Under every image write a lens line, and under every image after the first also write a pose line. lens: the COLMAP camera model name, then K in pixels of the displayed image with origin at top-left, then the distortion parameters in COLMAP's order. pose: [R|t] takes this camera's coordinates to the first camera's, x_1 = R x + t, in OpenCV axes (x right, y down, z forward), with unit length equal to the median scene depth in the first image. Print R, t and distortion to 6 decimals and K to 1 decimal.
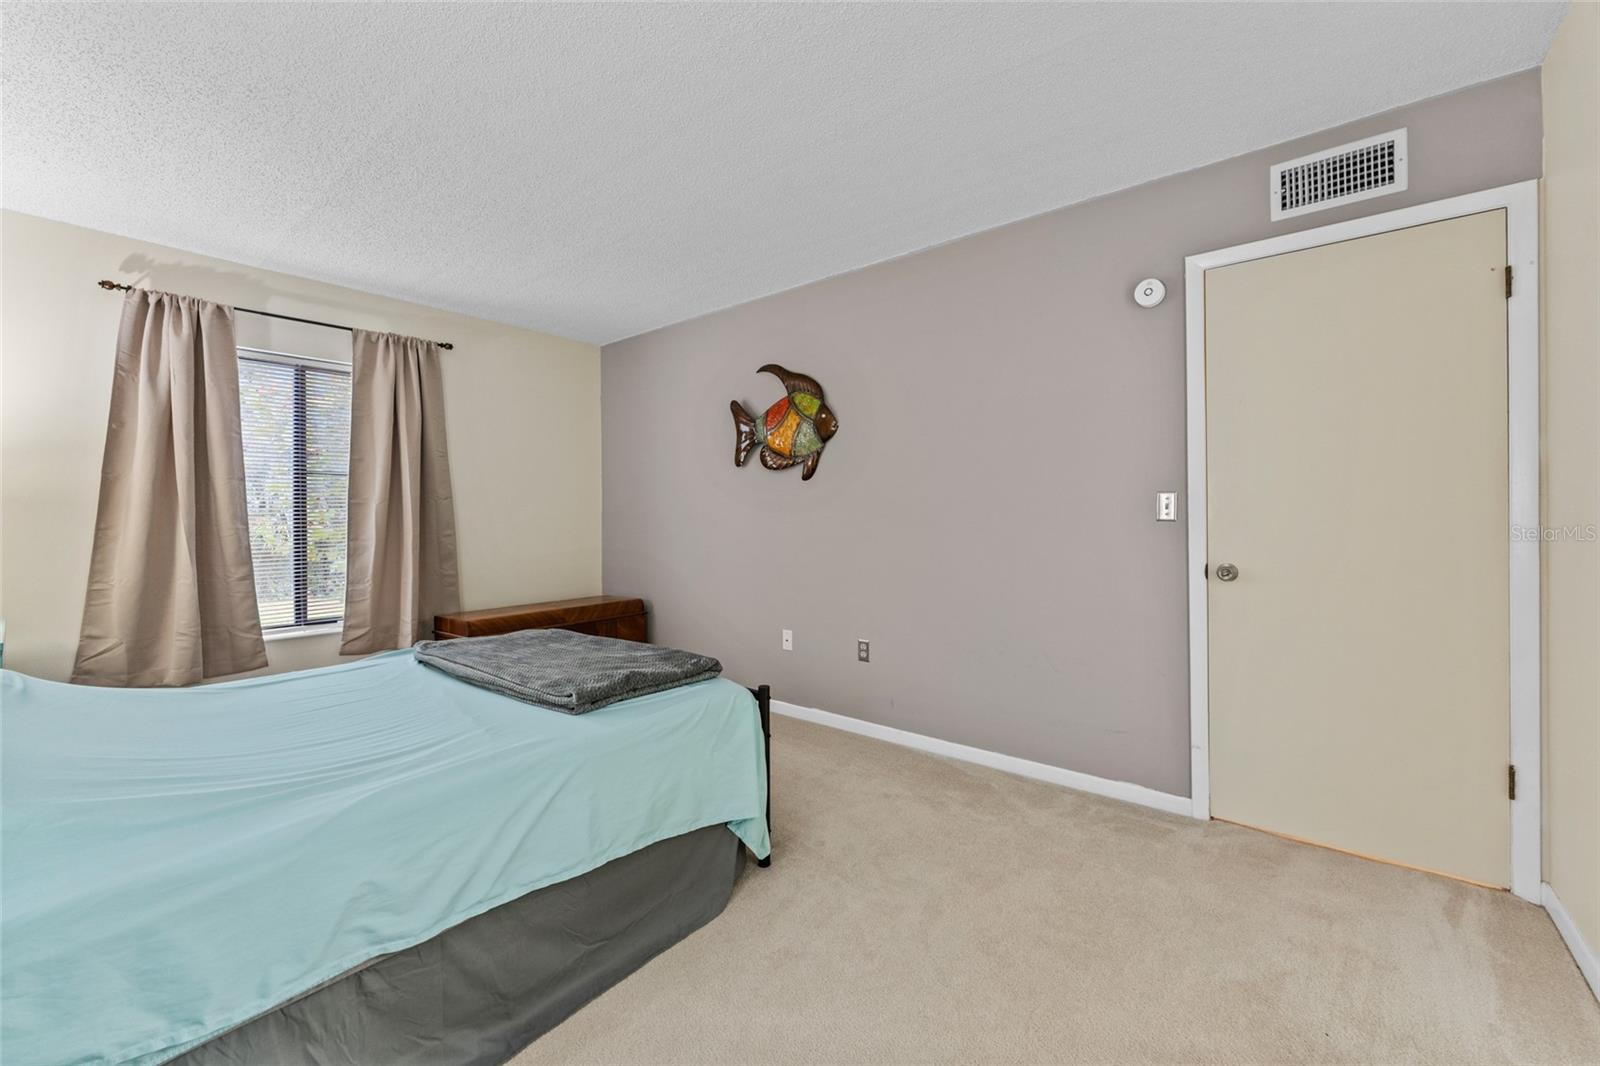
lens RADIAL K [[590.1, 0, 837.1], [0, 590.1, 514.8], [0, 0, 1]] dist [-0.000961, -0.000146]
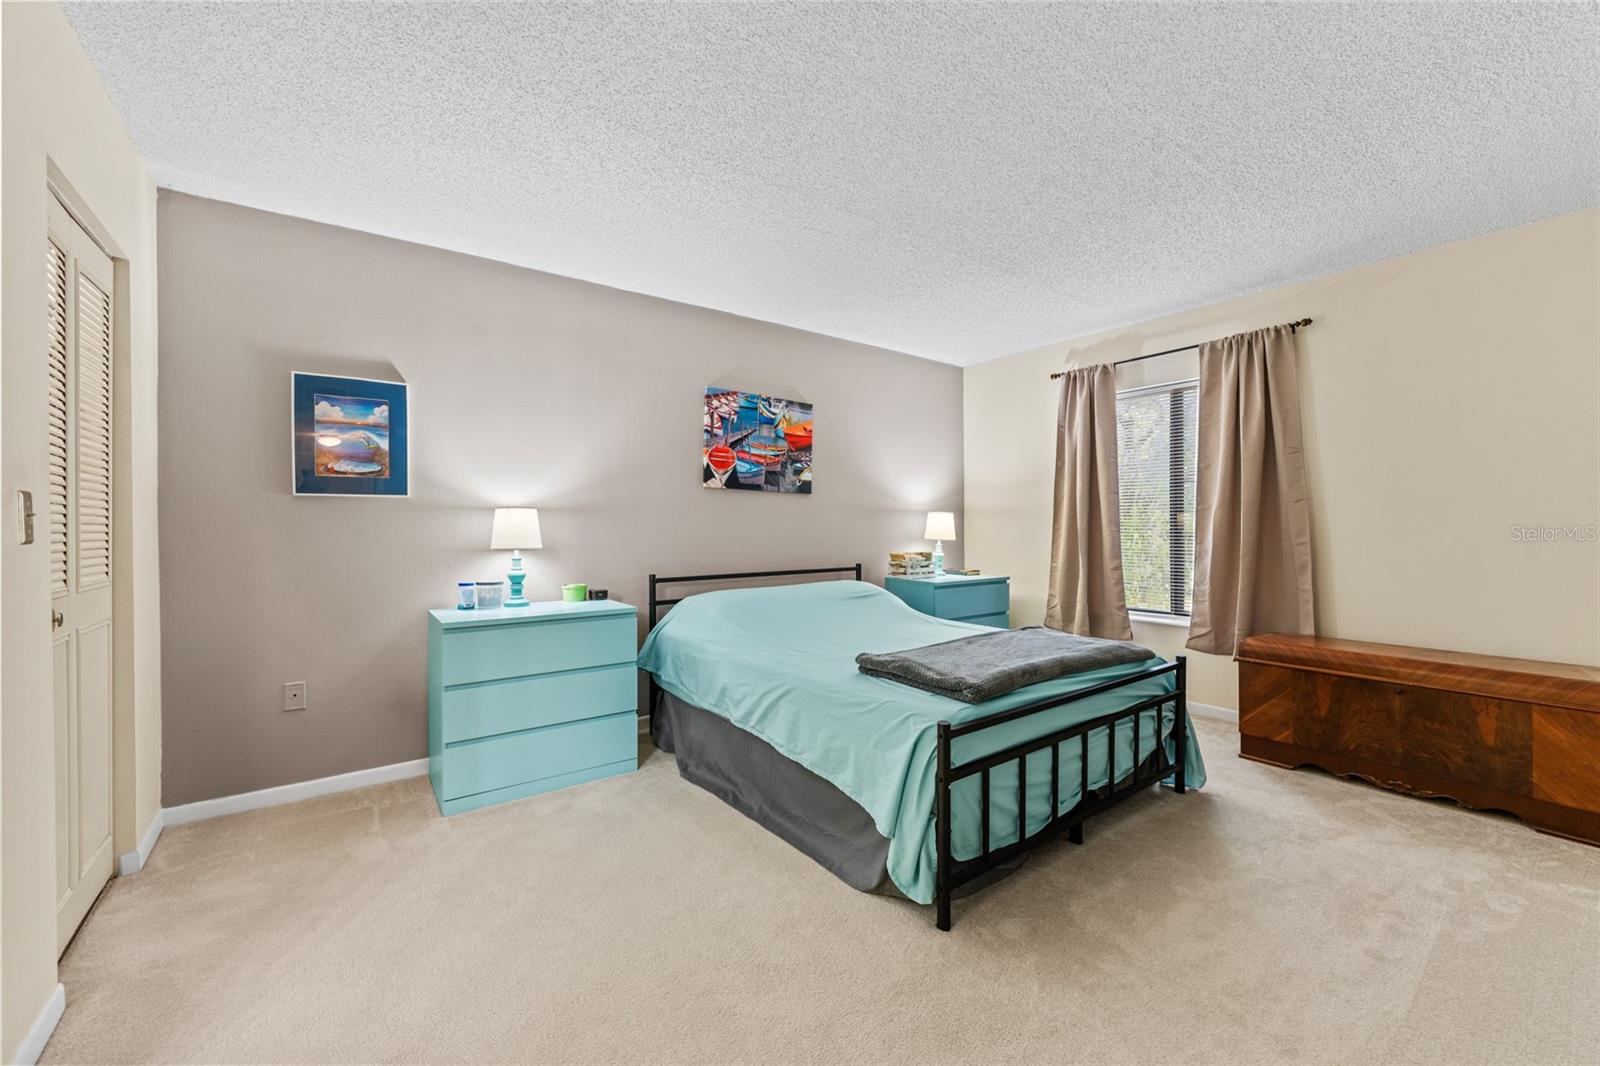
lens RADIAL K [[636.6, 0, 797.7], [0, 636.6, 526.8], [0, 0, 1]] dist [-0.001210, 0.000028]
pose [[-0.242309, 0.012910, -0.970113, 0.522743], [0.006271, 0.999911, 0.011740, -0.006034], [0.970179, -0.003239, -0.242368, 0.638624]]
